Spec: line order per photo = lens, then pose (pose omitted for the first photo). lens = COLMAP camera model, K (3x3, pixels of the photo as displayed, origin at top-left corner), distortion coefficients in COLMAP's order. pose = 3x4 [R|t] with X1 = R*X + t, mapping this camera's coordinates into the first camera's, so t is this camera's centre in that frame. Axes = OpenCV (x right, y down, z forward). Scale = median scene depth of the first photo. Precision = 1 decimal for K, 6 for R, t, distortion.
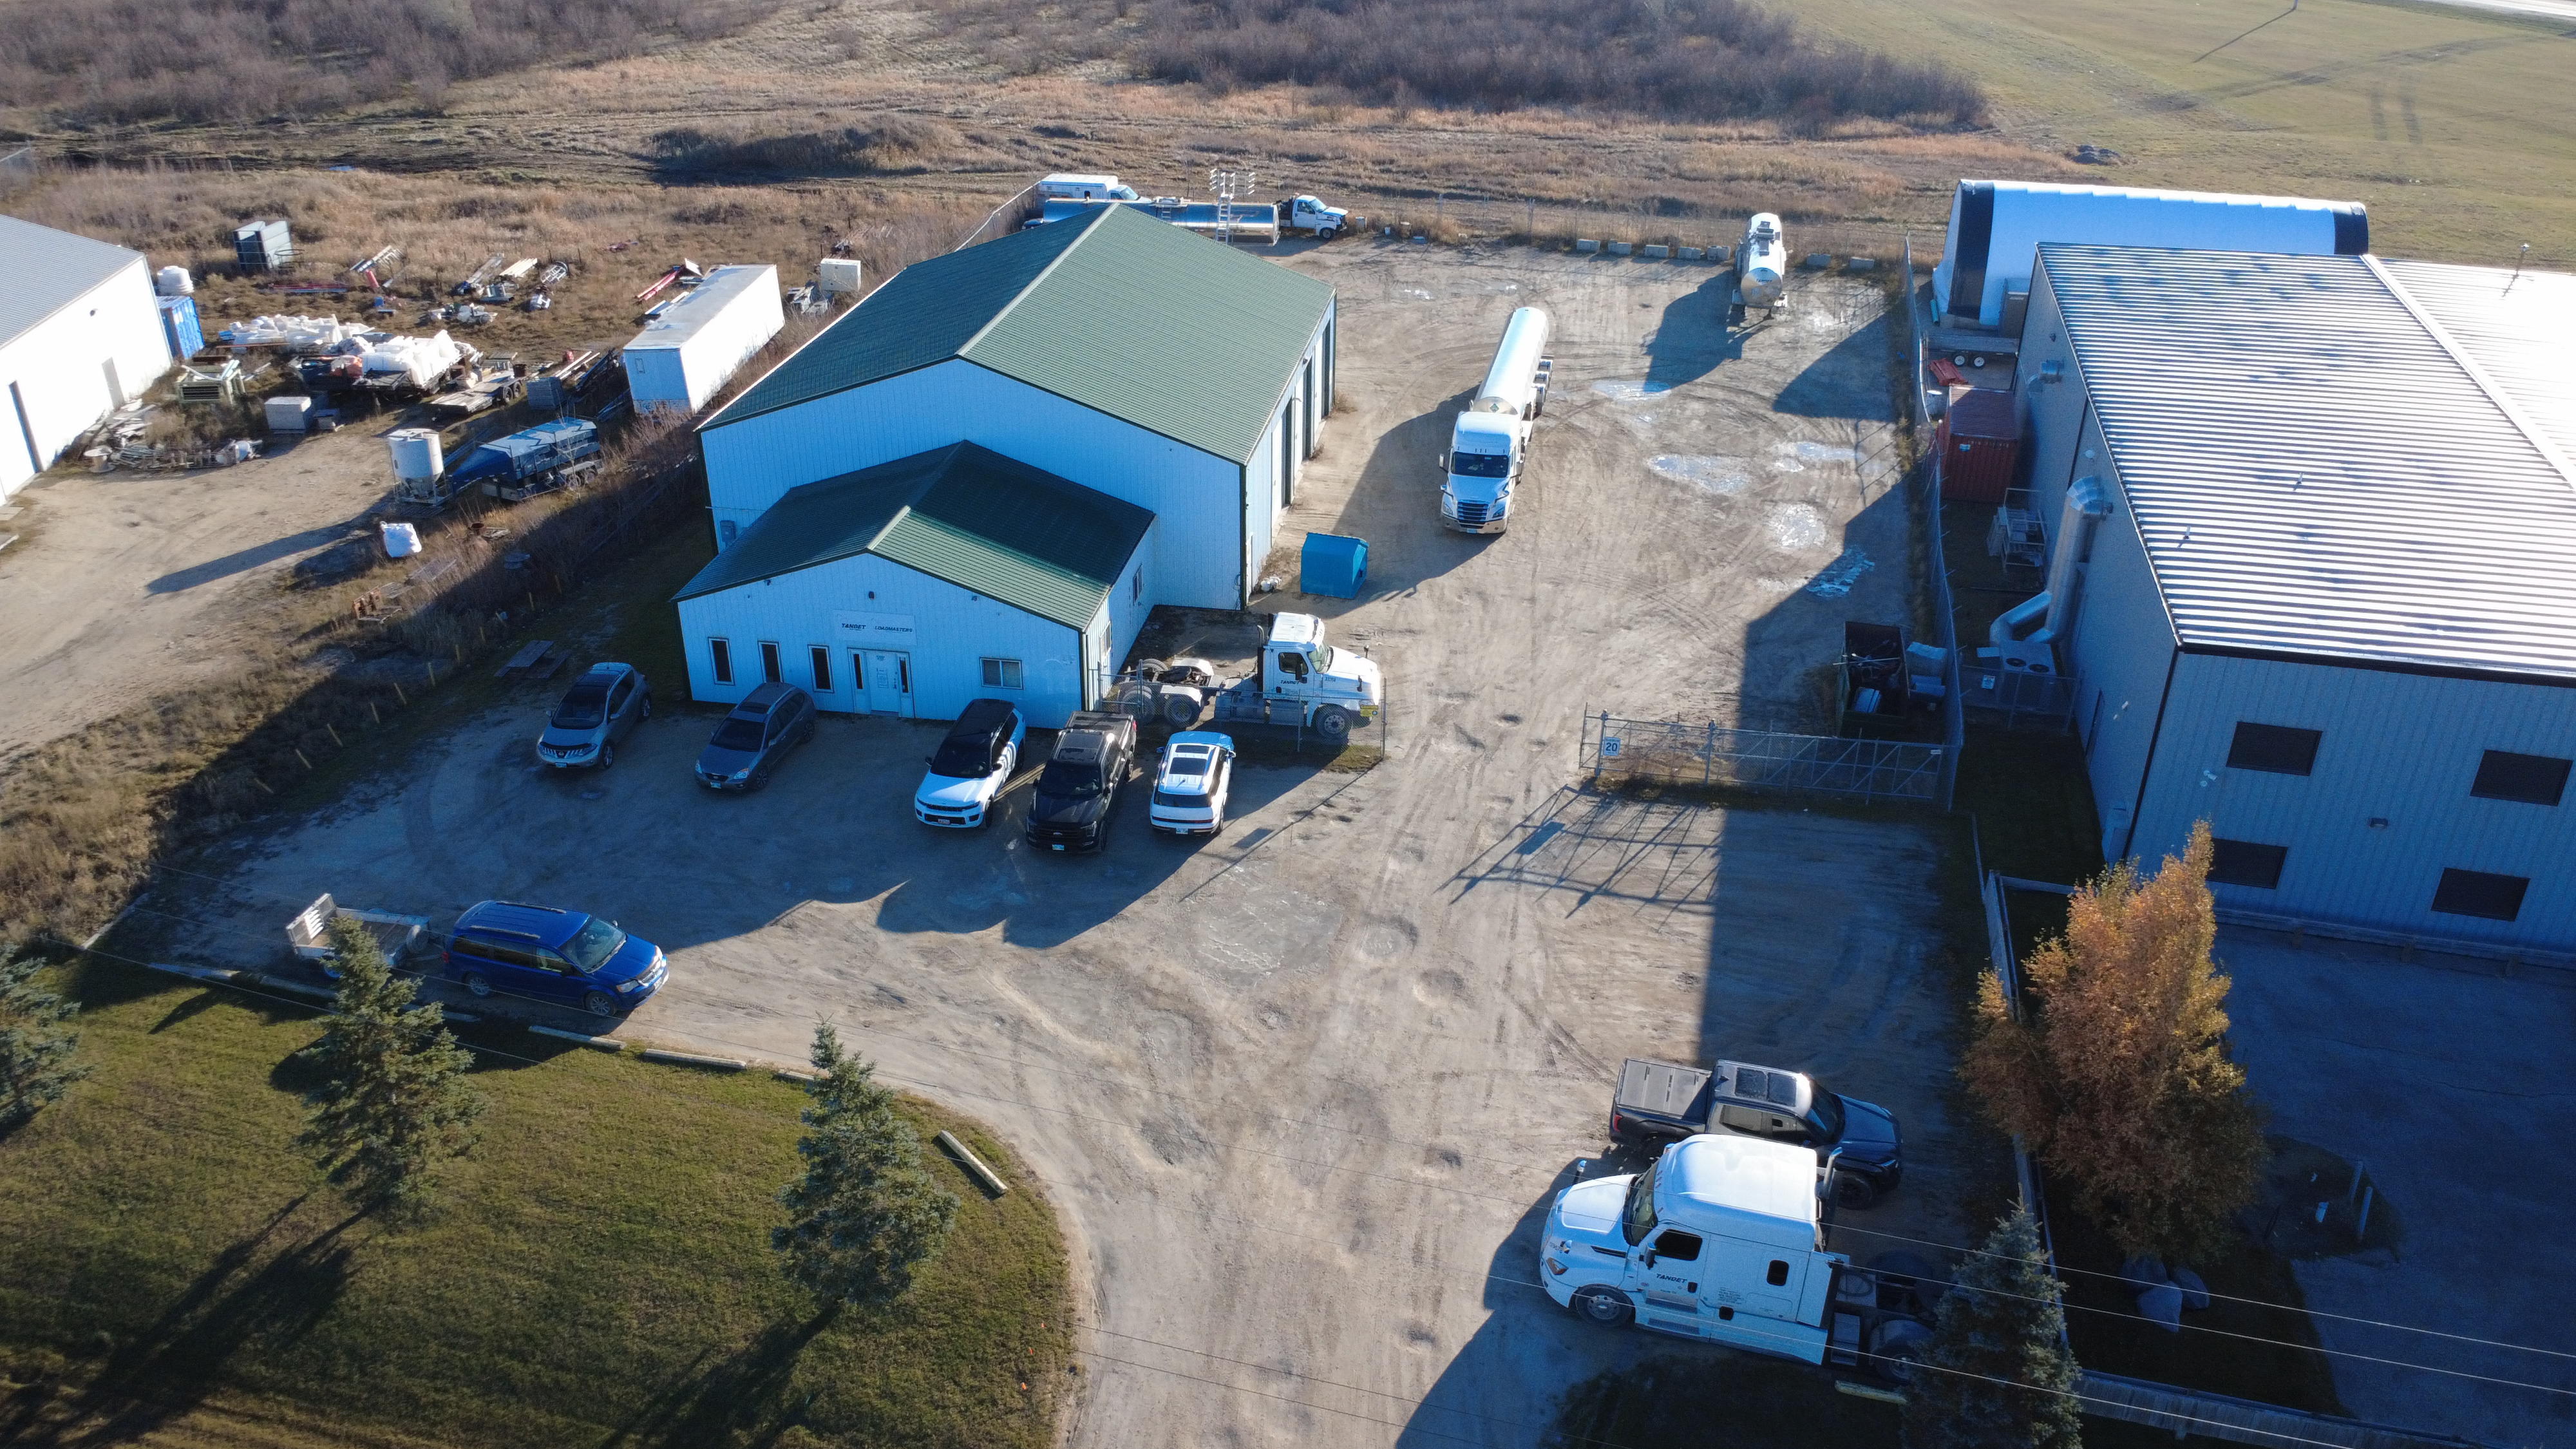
lens RADIAL K [[1924.7, 0, 1285.1], [0, 1924.7, 736.1], [0, 0, 1]] dist [0.000773, -0.006089]
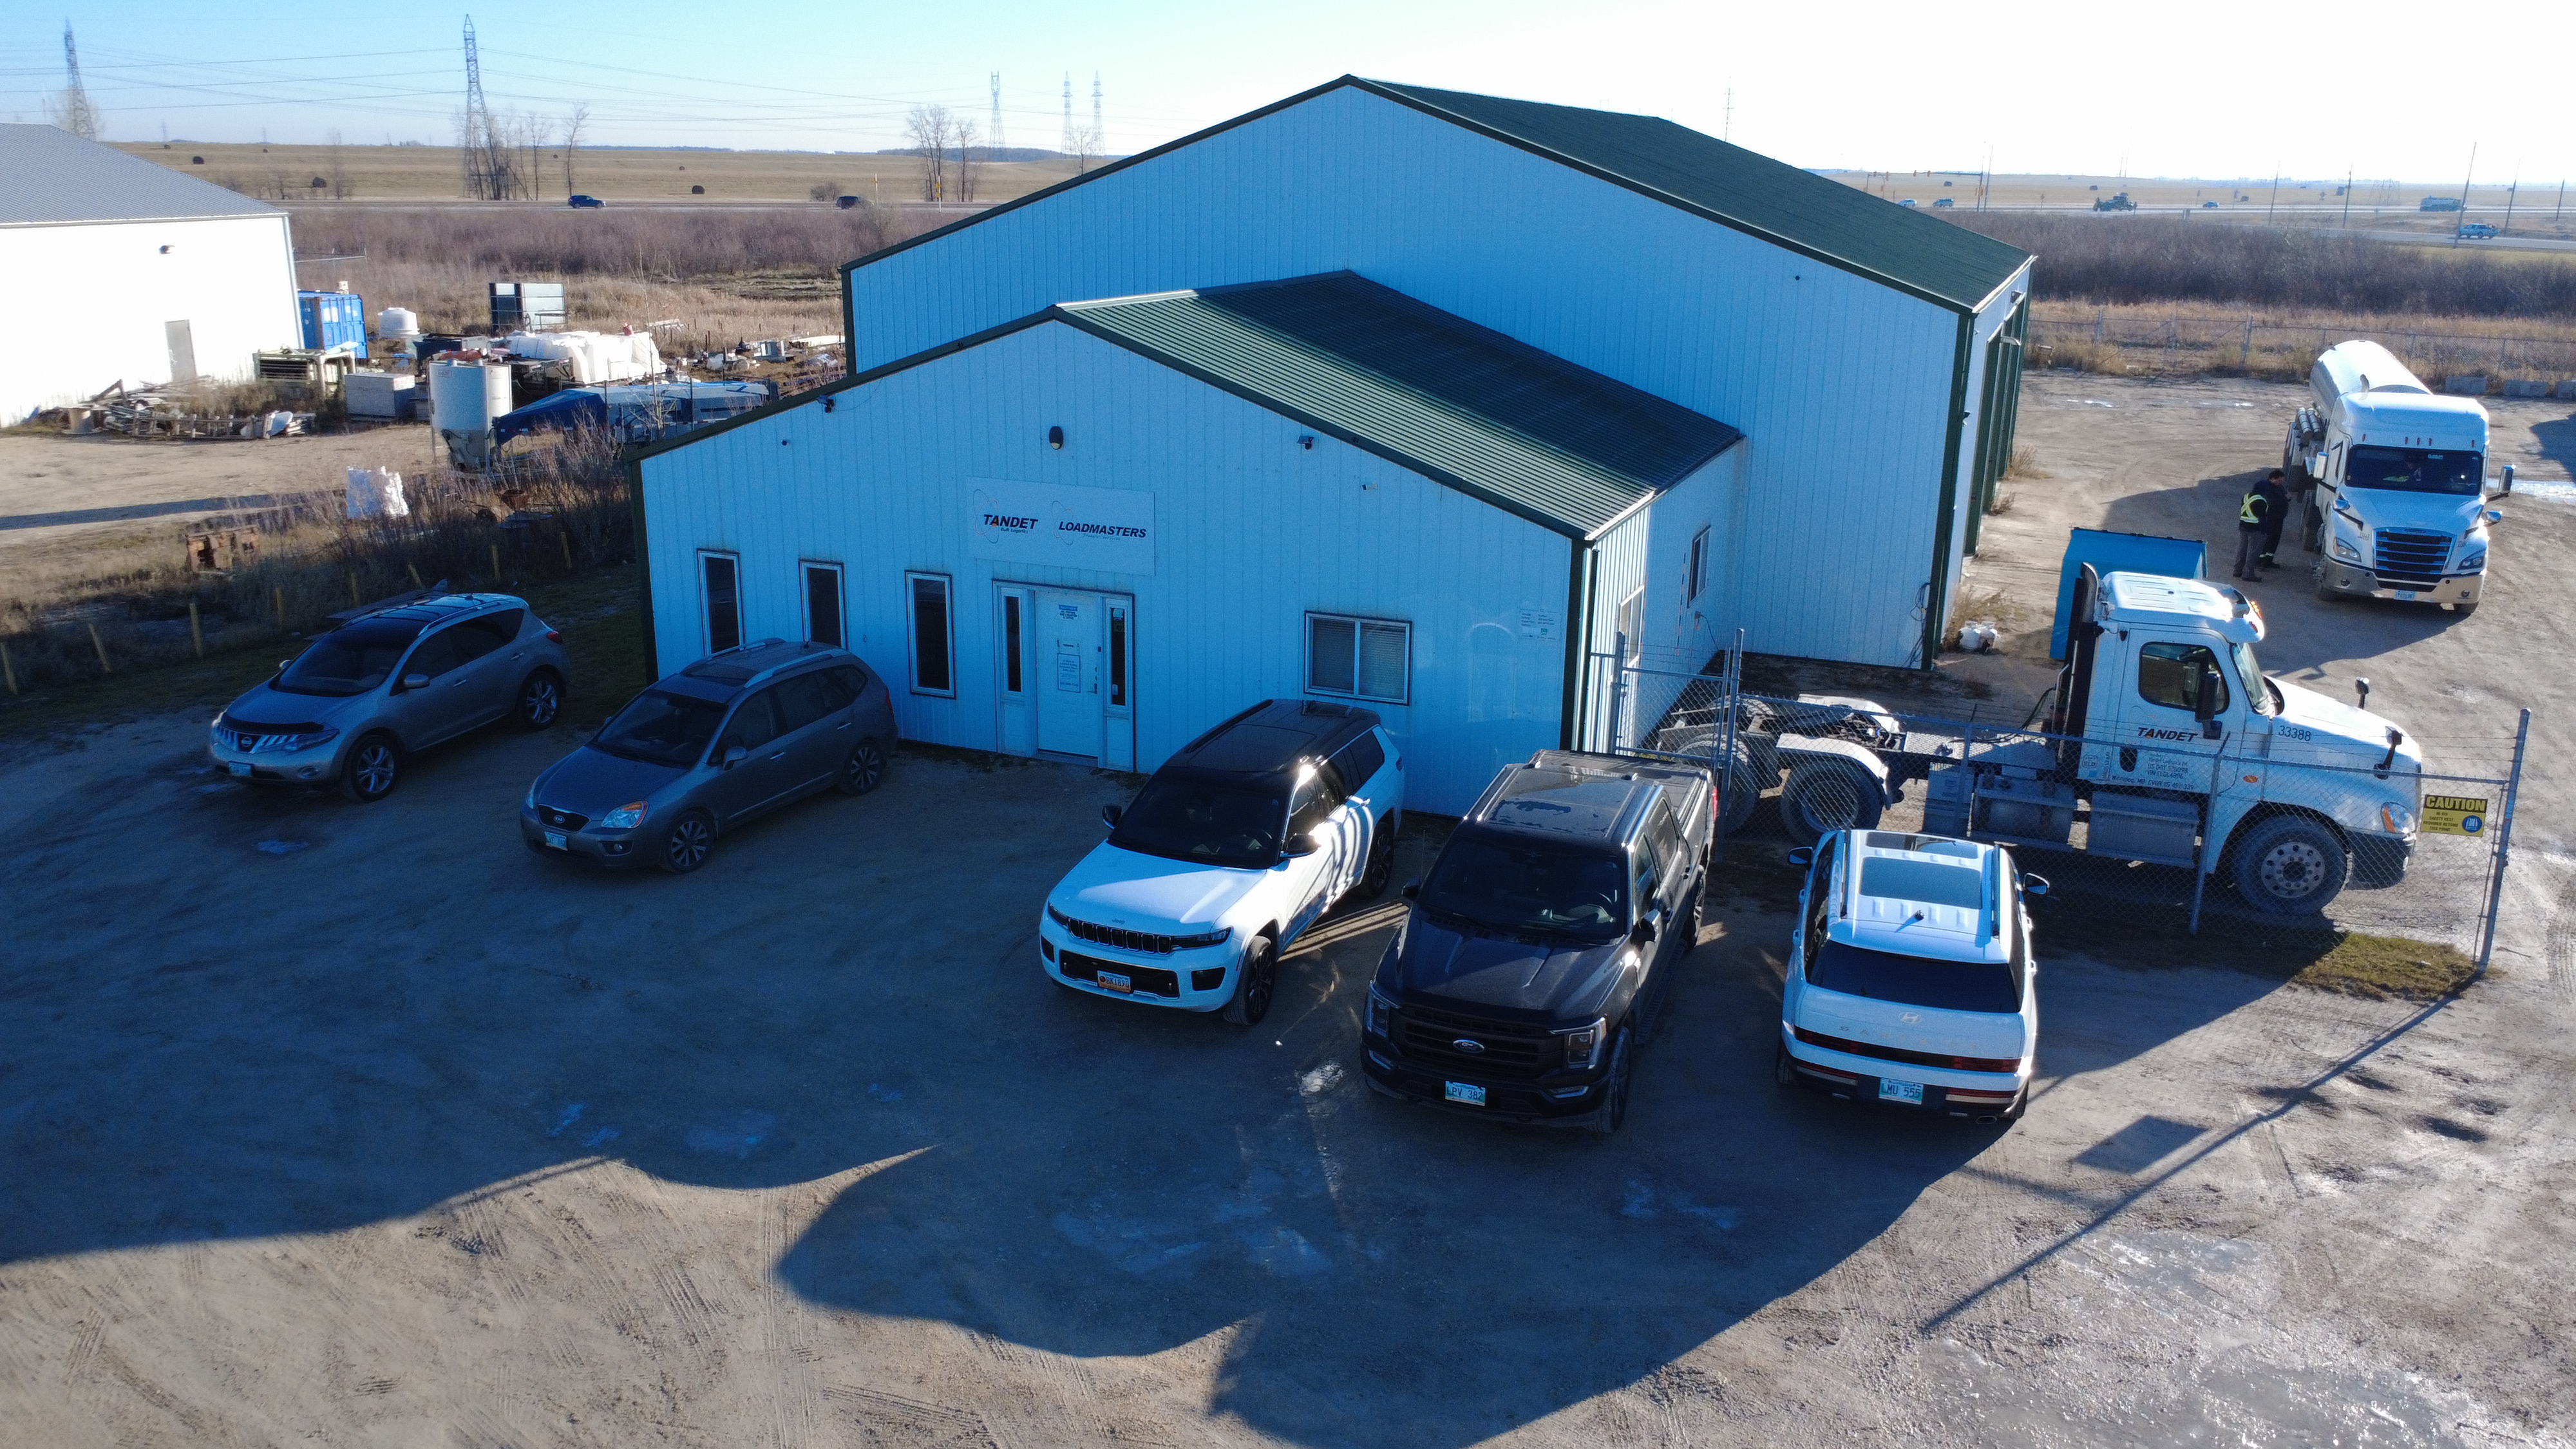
lens RADIAL K [[1924.7, 0, 1292.0], [0, 1924.7, 730.4], [0, 0, 1]] dist [0.000773, -0.006089]
pose [[0.972887, 0.070084, -0.220406, -0.075481], [-0.114268, 0.974201, -0.194614, 0.058036], [0.201080, 0.214523, 0.955796, 0.641161]]
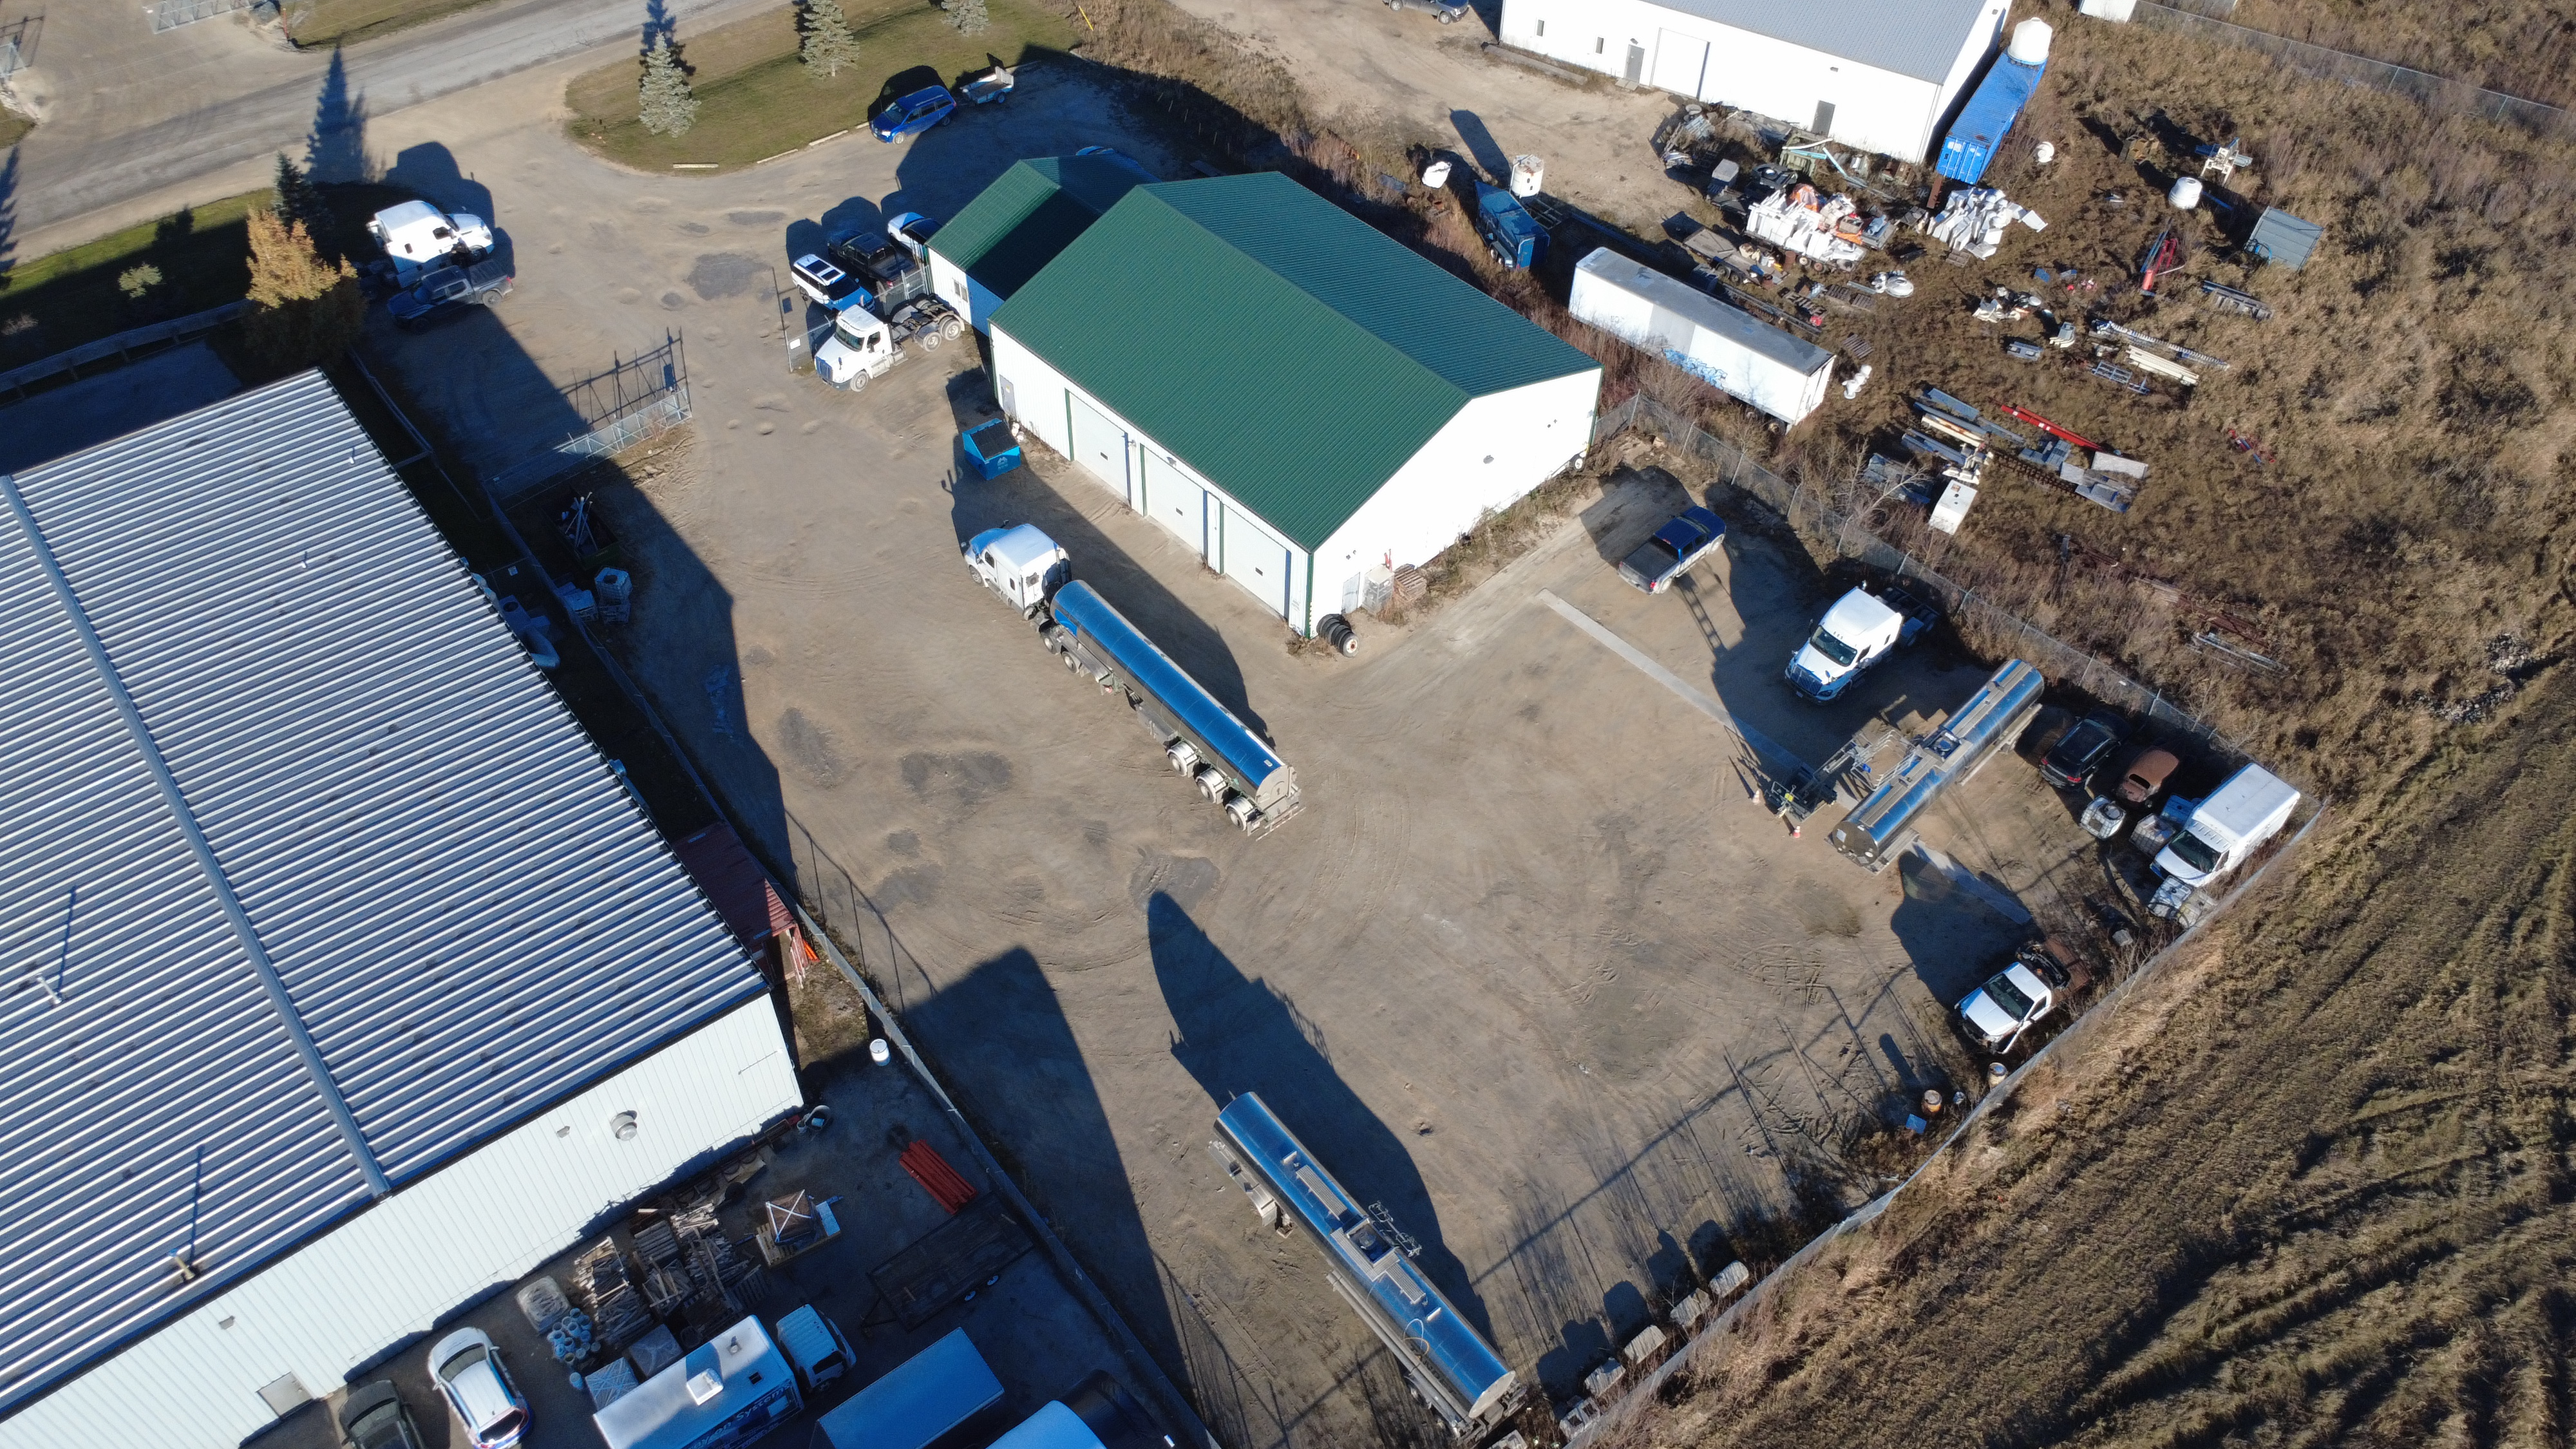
lens RADIAL K [[1924.7, 0, 1284.1], [0, 1924.7, 734.1], [0, 0, 1]] dist [0.000773, -0.006089]
pose [[-0.607028, 0.572963, -0.550664, 0.905627], [-0.400410, 0.378024, 0.834727, -1.457679], [0.686432, 0.727194, -0.000051, 1.531307]]
